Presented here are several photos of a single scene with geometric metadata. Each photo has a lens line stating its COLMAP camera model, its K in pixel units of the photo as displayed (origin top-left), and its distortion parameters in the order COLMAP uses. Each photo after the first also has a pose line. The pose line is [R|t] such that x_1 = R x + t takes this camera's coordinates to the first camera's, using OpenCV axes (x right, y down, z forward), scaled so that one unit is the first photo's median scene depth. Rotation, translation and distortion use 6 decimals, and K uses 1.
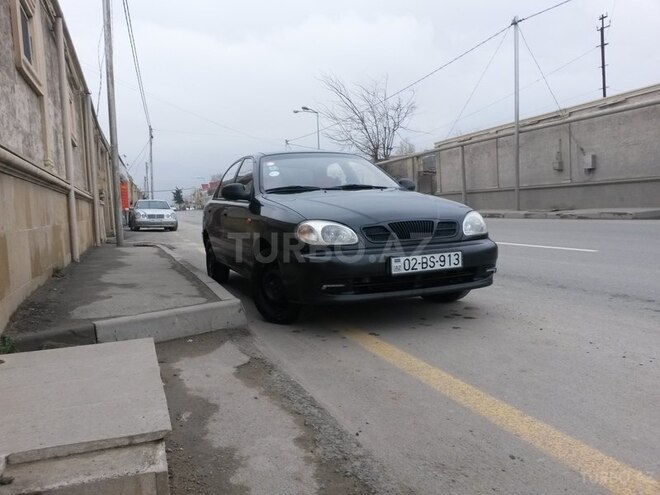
lens RADIAL K [[543.3, 0, 318.7], [0, 543.3, 212.6], [0, 0, 1]] dist [0.079518, -0.072058]
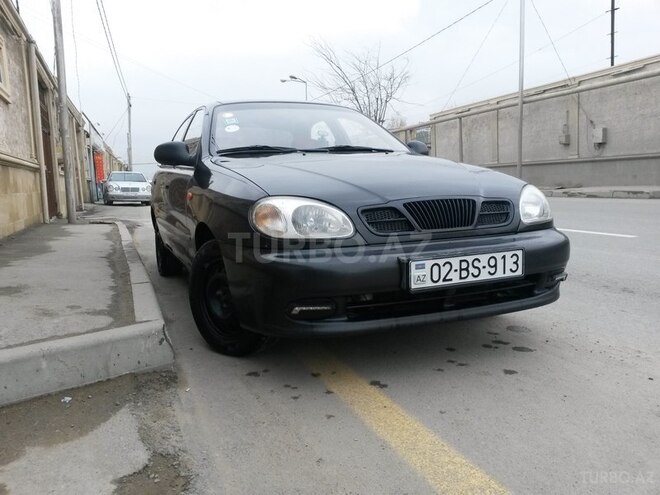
lens RADIAL K [[543.3, 0, 318.7], [0, 543.3, 212.6], [0, 0, 1]] dist [0.079518, -0.072058]
pose [[0.999714, 0.010615, 0.021443, 0.013630], [-0.011562, 0.998939, 0.044569, 0.002986], [-0.020947, -0.044804, 0.998776, 0.273340]]
